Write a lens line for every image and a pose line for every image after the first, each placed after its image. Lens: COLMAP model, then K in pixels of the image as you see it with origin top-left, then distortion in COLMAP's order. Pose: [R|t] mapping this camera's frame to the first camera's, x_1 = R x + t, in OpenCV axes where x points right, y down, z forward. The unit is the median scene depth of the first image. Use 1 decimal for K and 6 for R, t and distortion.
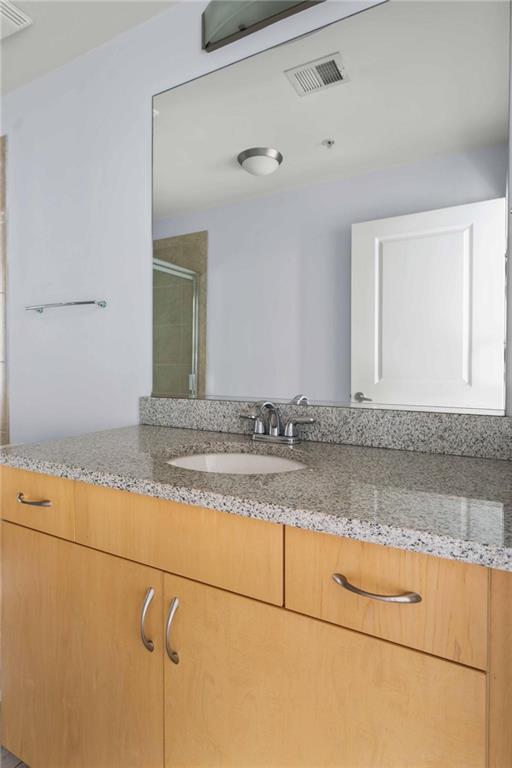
lens RADIAL K [[420.7, 0, 259.4], [0, 420.7, 376.9], [0, 0, 1]] dist [-0.005835, -0.000744]
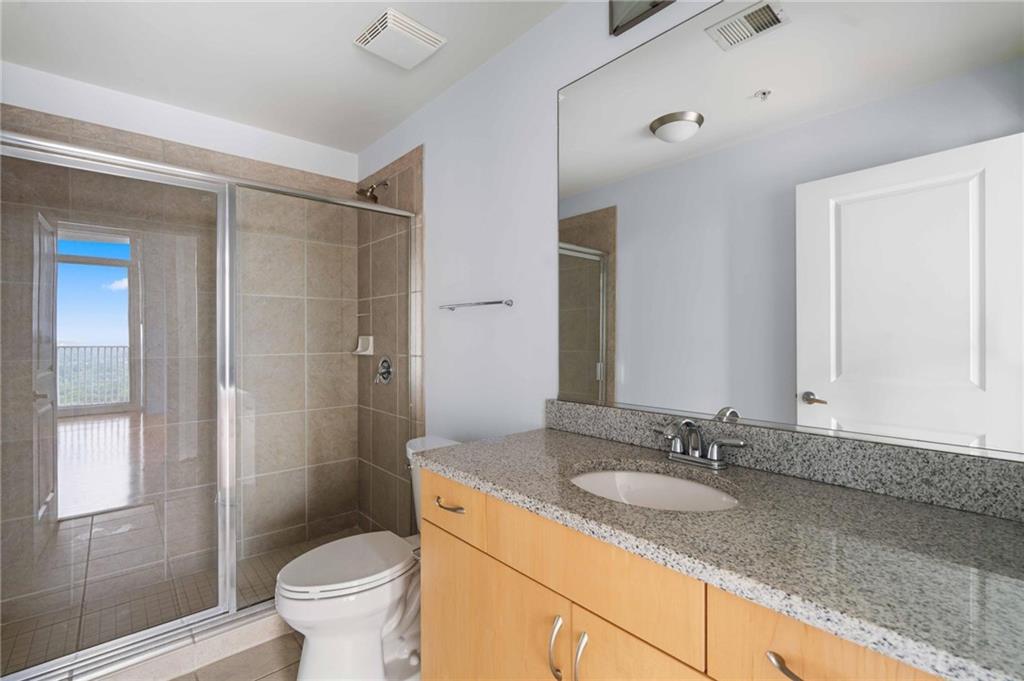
lens RADIAL K [[466.8, 0, 515.6], [0, 466.8, 339.5], [0, 0, 1]] dist [-0.003568, -0.000010]
pose [[0.944531, -0.005195, -0.328382, 0.003011], [-0.000072, 0.999872, -0.016024, -0.096806], [0.328423, 0.015159, 0.944409, -0.049887]]
